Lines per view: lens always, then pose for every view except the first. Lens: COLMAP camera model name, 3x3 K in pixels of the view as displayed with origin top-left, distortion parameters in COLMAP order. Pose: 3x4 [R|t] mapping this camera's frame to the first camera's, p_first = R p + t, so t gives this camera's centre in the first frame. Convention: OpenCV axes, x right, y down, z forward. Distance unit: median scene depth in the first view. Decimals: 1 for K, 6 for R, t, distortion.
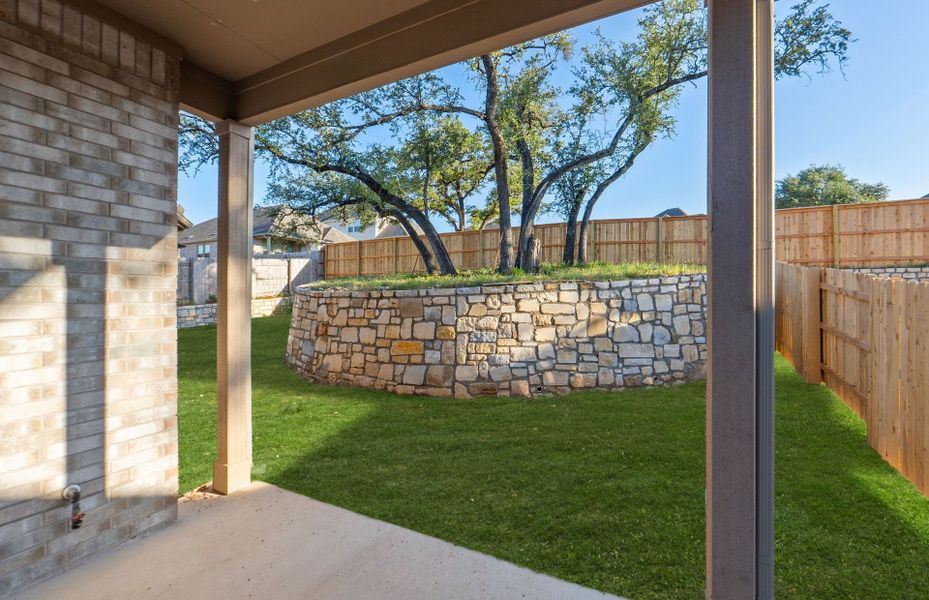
lens RADIAL K [[391.7, 0, 467.7], [0, 391.7, 299.2], [0, 0, 1]] dist [-0.010044, -0.000713]
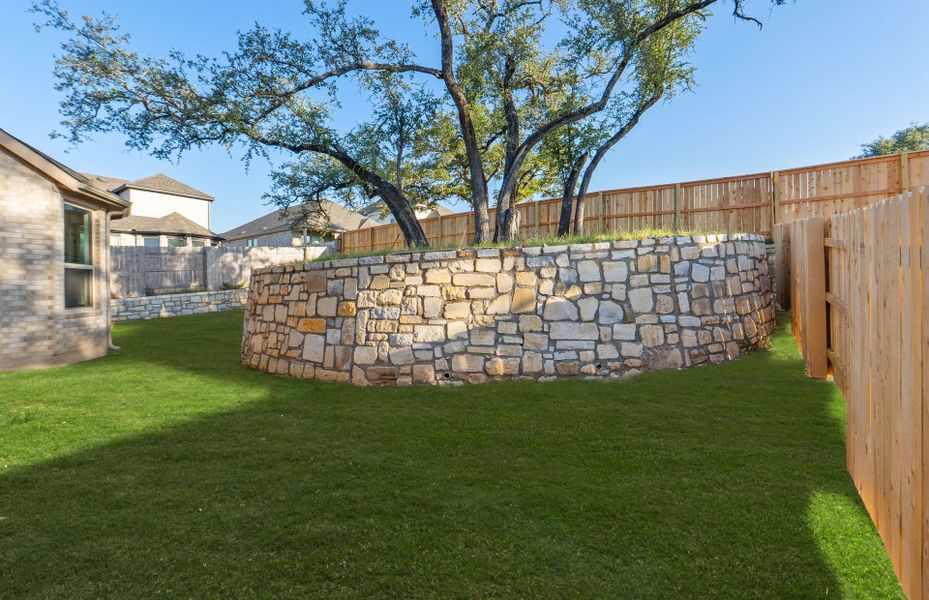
lens RADIAL K [[391.7, 0, 463.5], [0, 391.7, 292.6], [0, 0, 1]] dist [-0.010044, -0.000713]
pose [[0.988265, -0.008183, -0.152528, 0.339823], [0.009005, 0.999948, 0.004701, 0.048017], [0.152482, -0.006019, 0.988288, 0.175665]]
